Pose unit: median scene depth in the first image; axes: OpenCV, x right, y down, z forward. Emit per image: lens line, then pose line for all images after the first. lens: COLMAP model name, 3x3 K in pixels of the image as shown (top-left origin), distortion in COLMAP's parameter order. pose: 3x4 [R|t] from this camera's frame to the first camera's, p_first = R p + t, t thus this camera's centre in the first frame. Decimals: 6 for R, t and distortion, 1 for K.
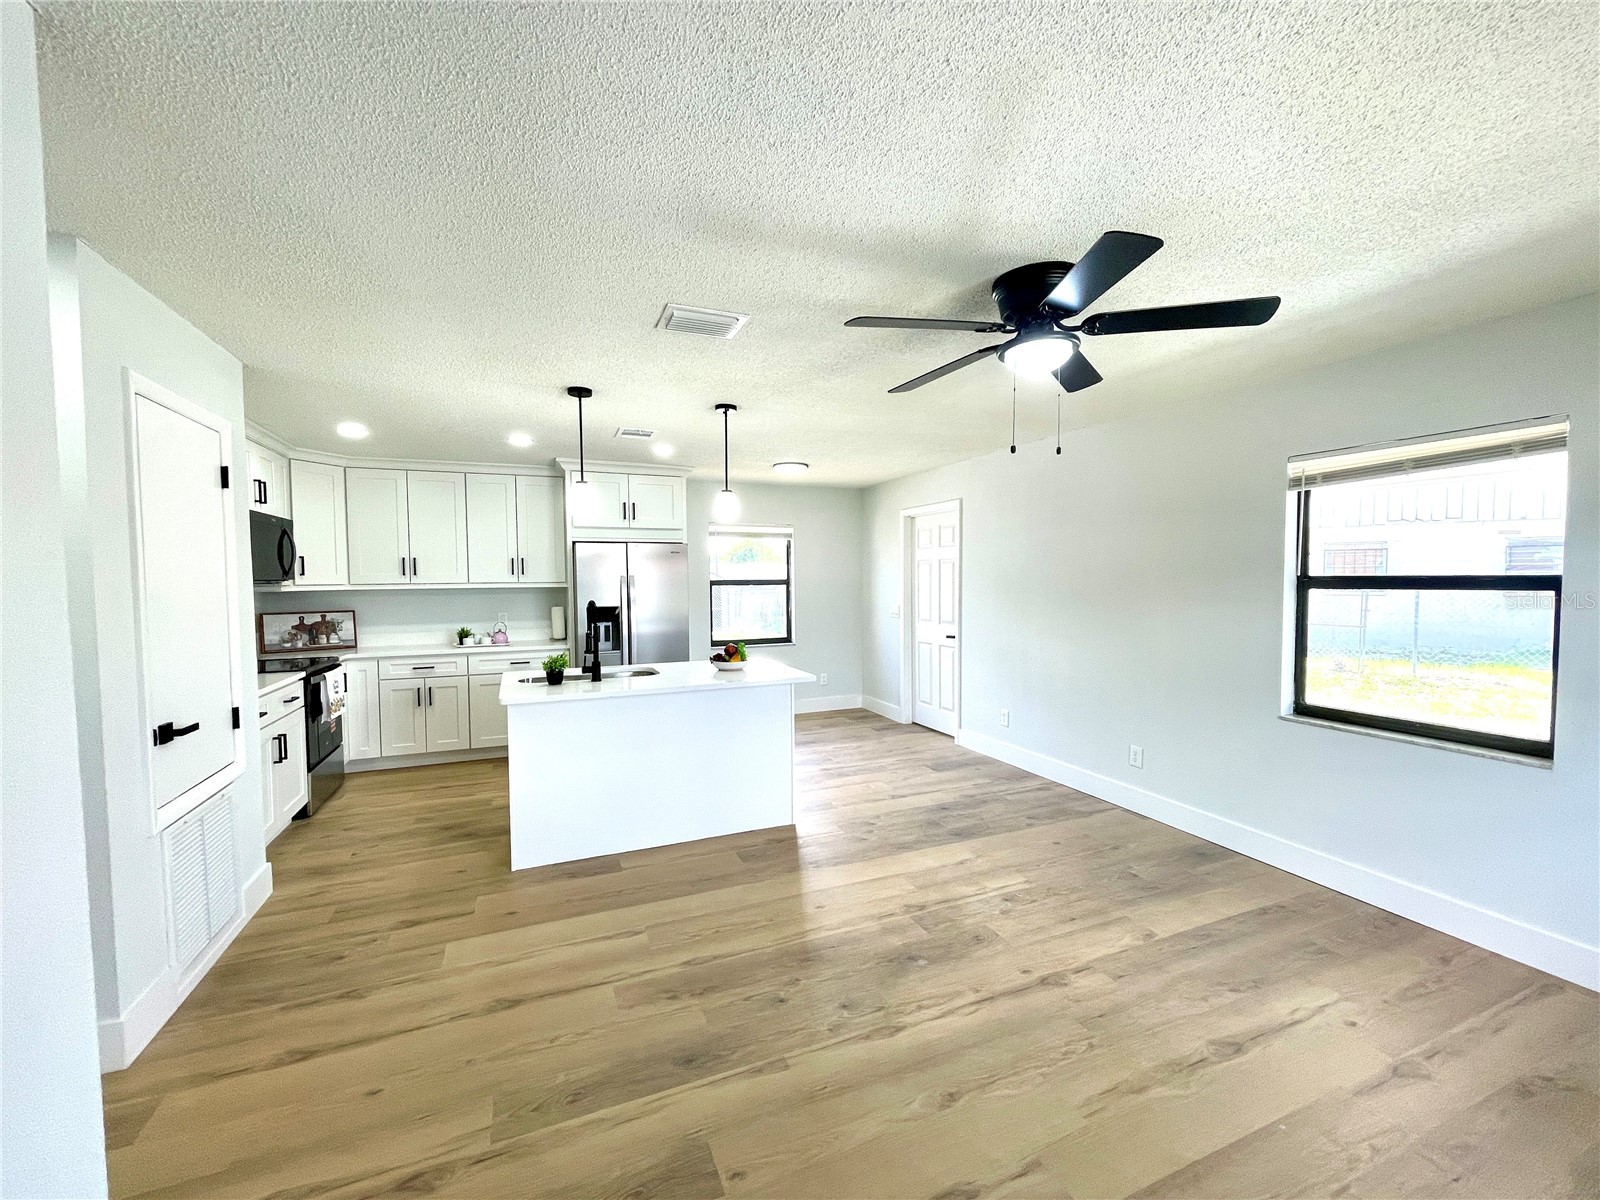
lens RADIAL K [[646.2, 0, 799.1], [0, 646.2, 606.0], [0, 0, 1]] dist [-0.001994, 0.000802]
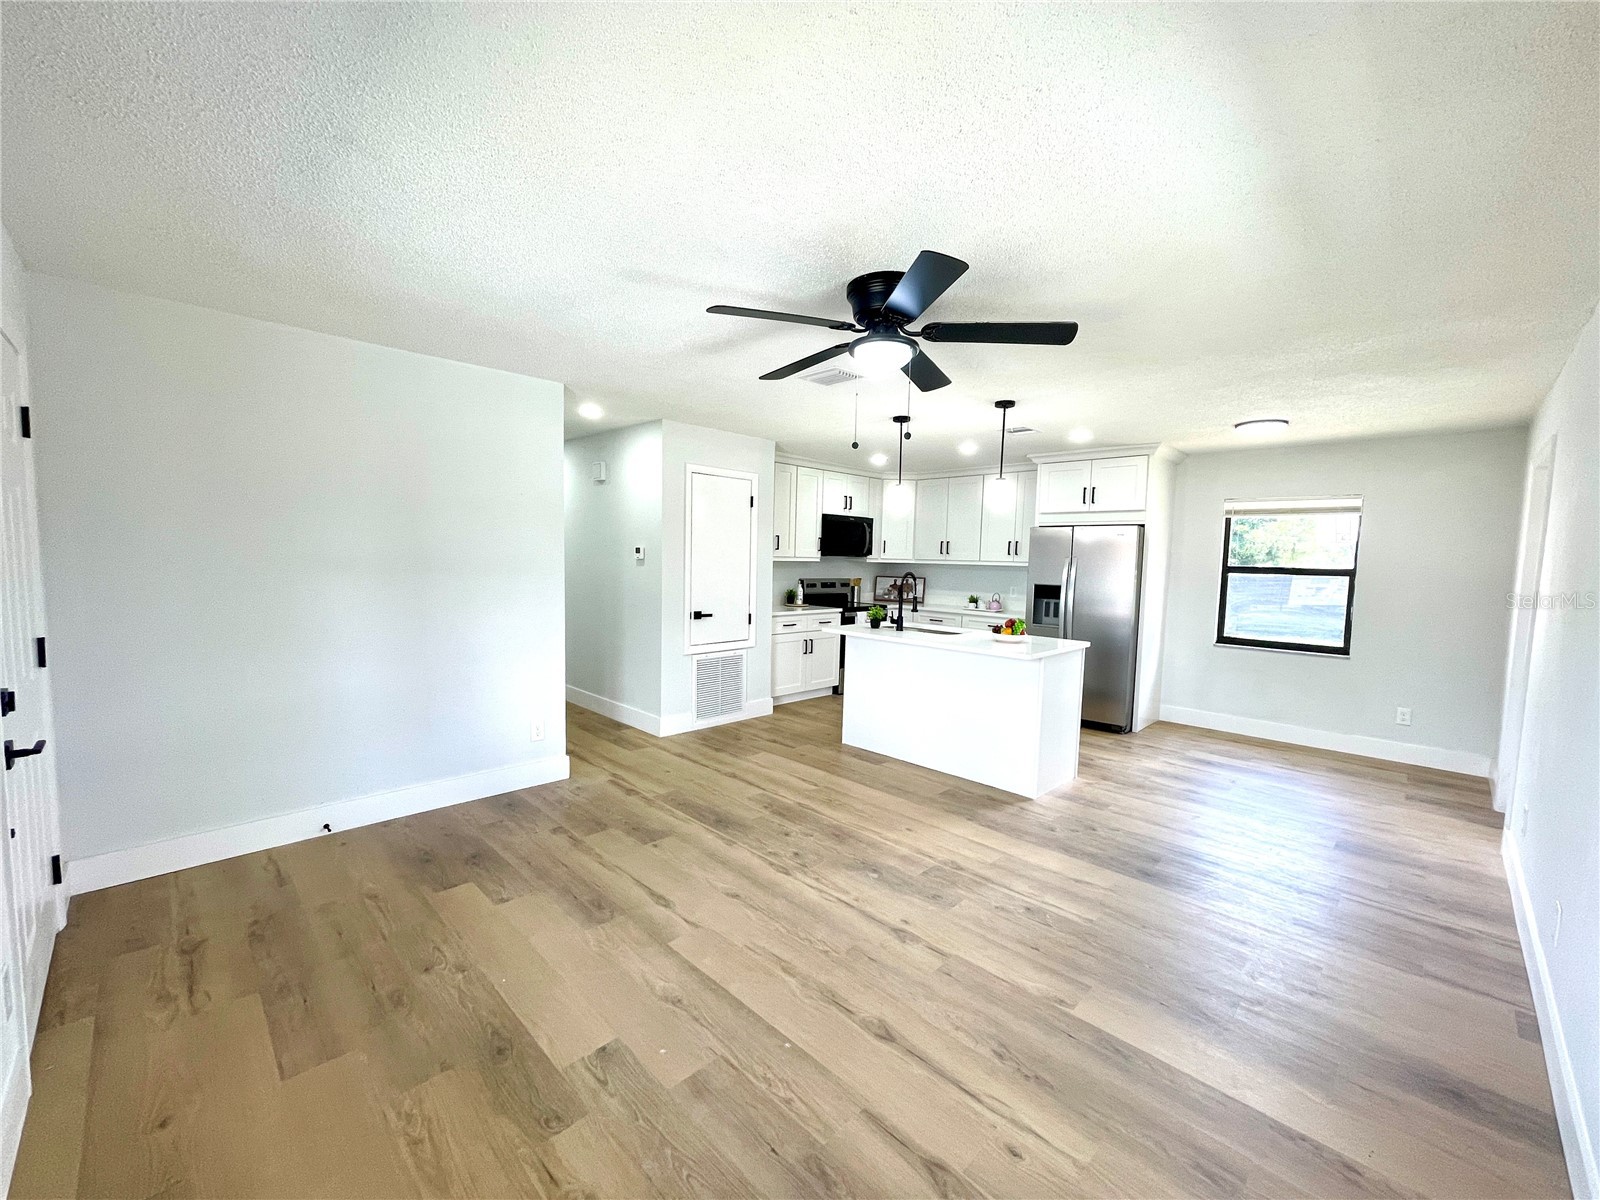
lens RADIAL K [[646.2, 0, 799.1], [0, 646.2, 606.0], [0, 0, 1]] dist [-0.001994, 0.000802]
pose [[0.381493, 0.087612, -0.920210, 0.736825], [-0.067602, 0.995477, 0.066752, -0.010589], [0.921896, 0.036742, 0.385690, 0.239788]]
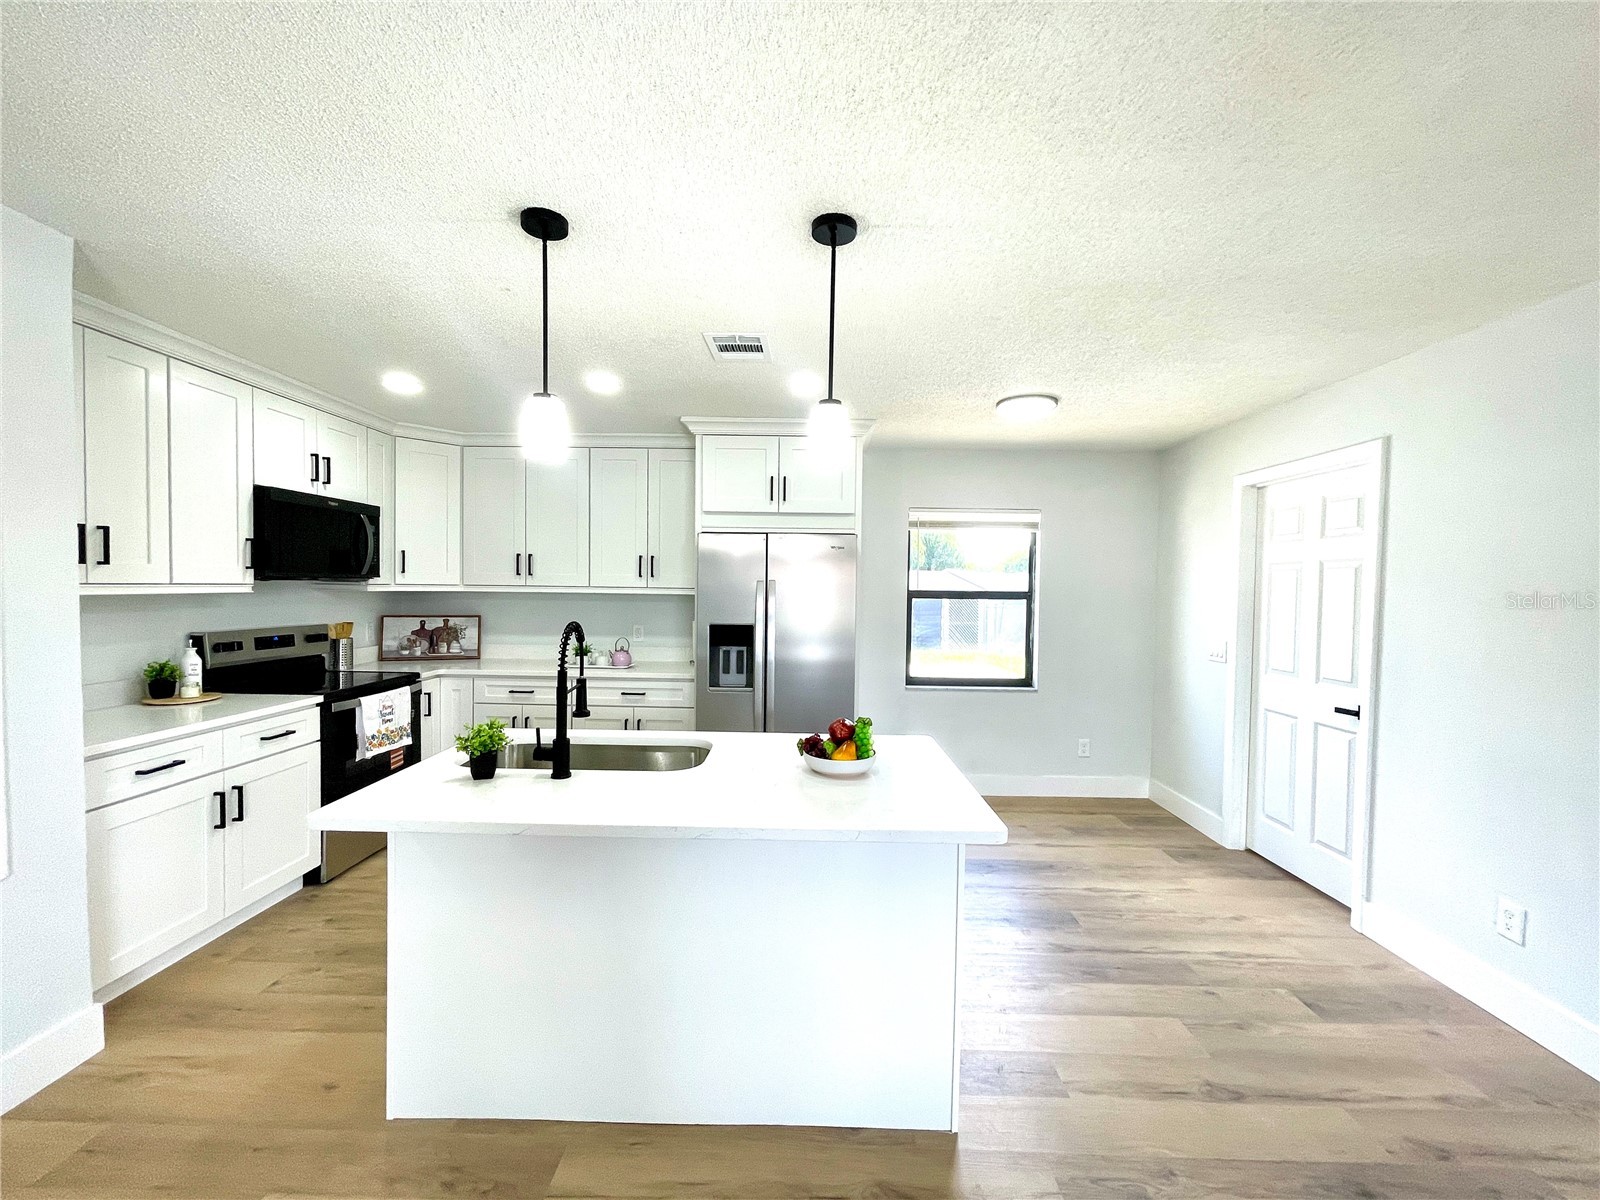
lens RADIAL K [[646.2, 0, 799.1], [0, 646.2, 606.0], [0, 0, 1]] dist [-0.001994, 0.000802]
pose [[0.915060, 0.033552, -0.401920, 0.058856], [-0.039400, 0.999204, -0.006292, -0.022759], [0.401389, 0.021593, 0.915653, 0.514132]]
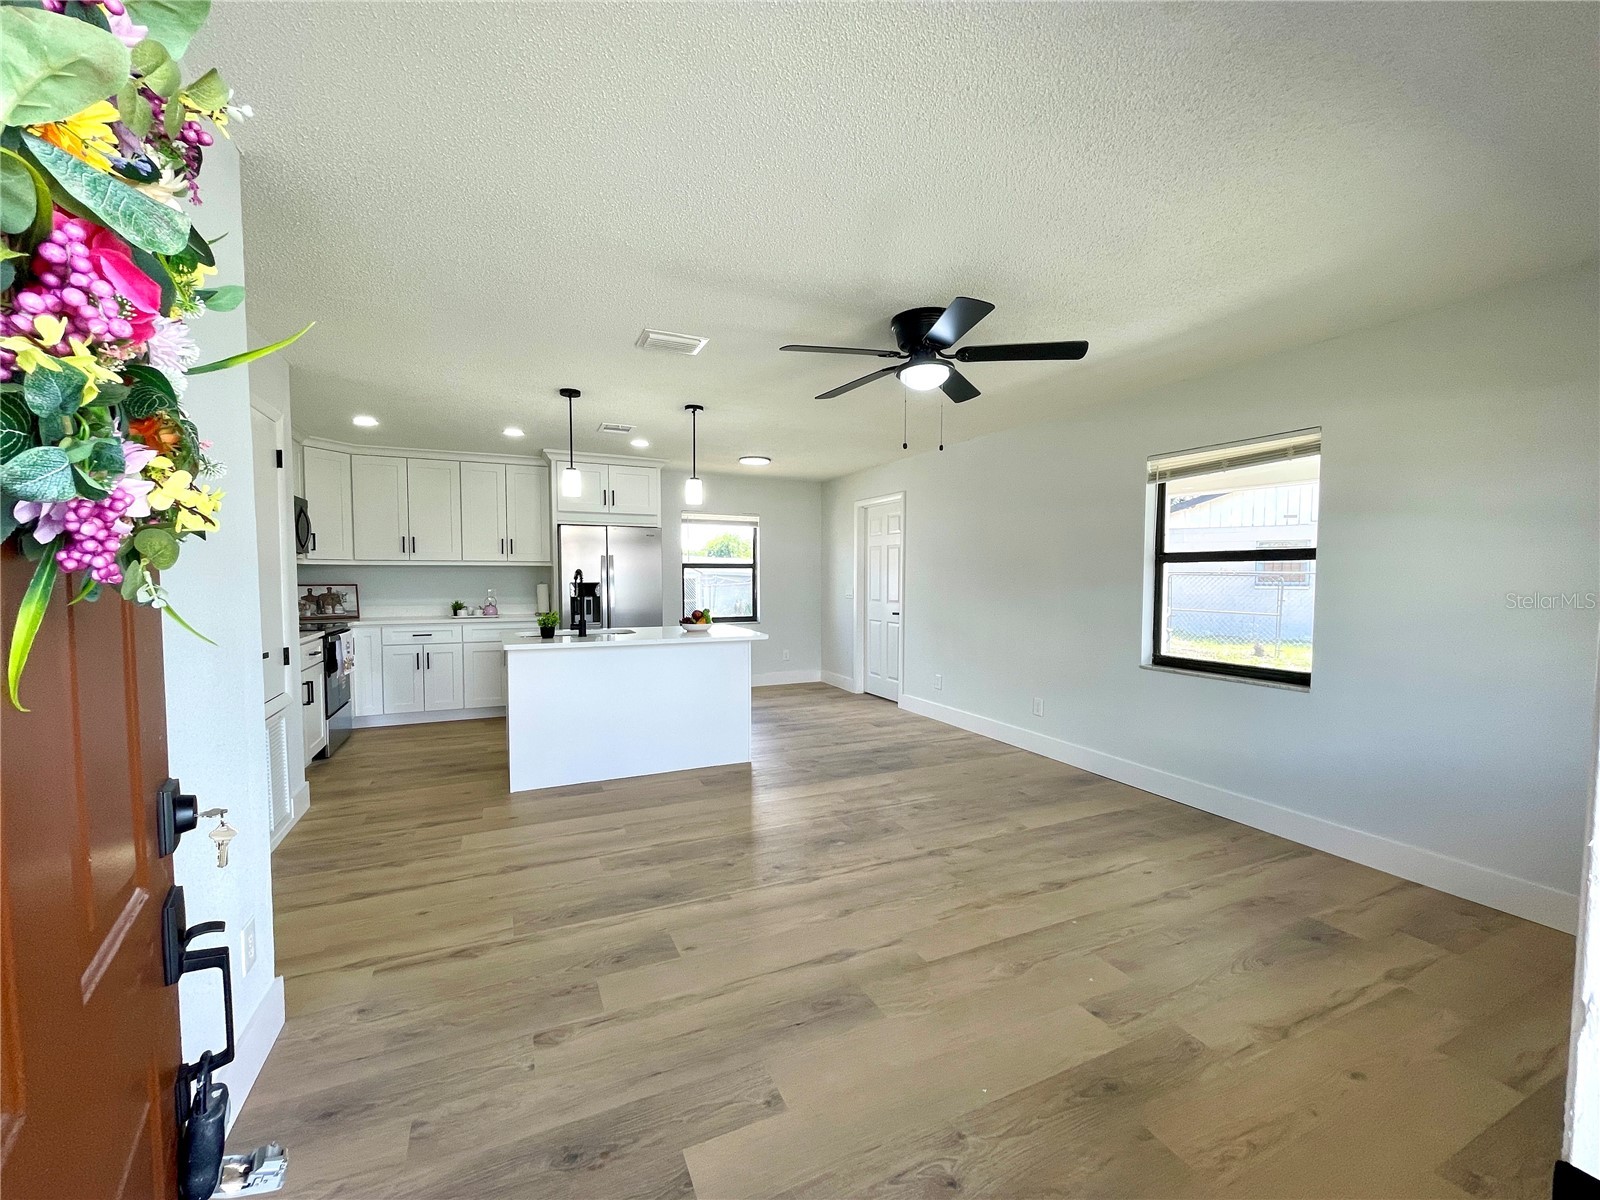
lens RADIAL K [[646.2, 0, 799.1], [0, 646.2, 606.0], [0, 0, 1]] dist [-0.001994, 0.000802]
pose [[0.999310, 0.007269, 0.036416, 0.035175], [-0.007429, 0.999963, 0.004265, 0.045022], [-0.036384, -0.004533, 0.999328, -0.174328]]
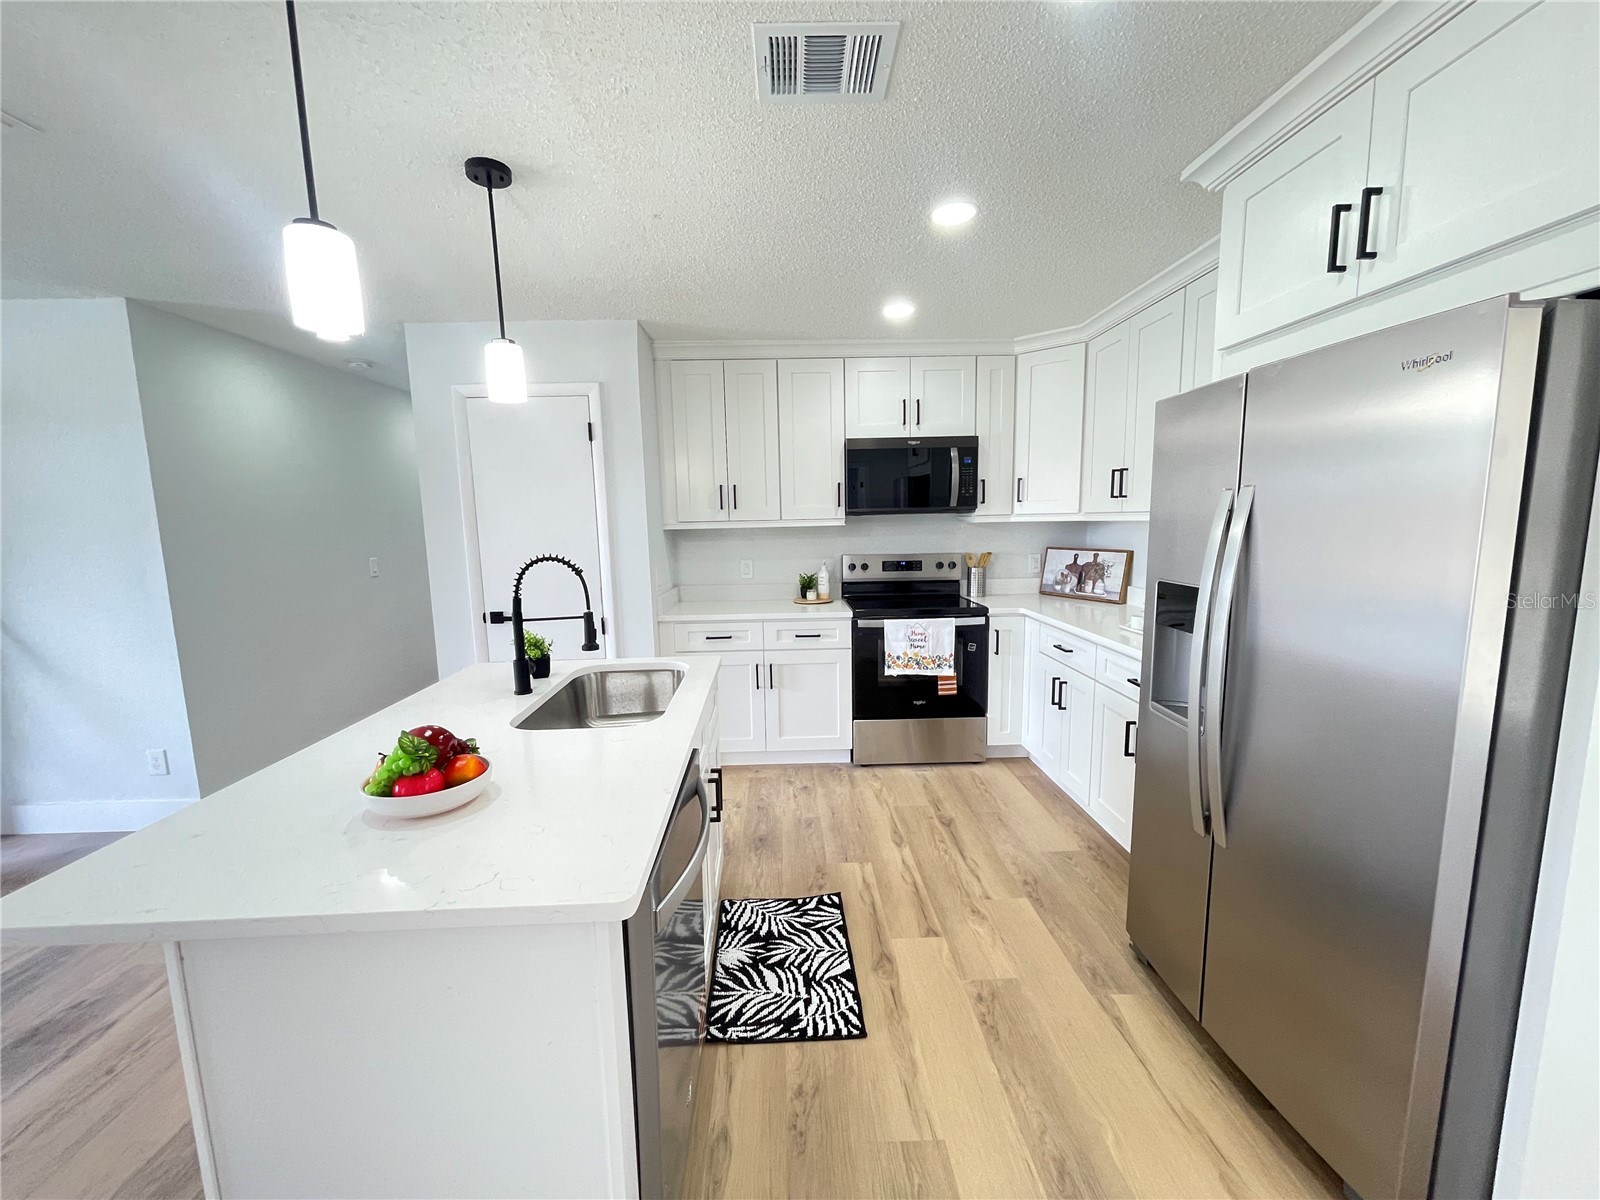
lens RADIAL K [[655.2, 0, 799.2], [0, 655.2, 601.4], [0, 0, 1]] dist [0.025495, 0.000161]
pose [[-0.363210, 0.131982, -0.922312, 0.118089], [-0.018028, 0.988735, 0.148586, -0.049881], [0.931533, 0.070596, -0.356739, 1.243627]]
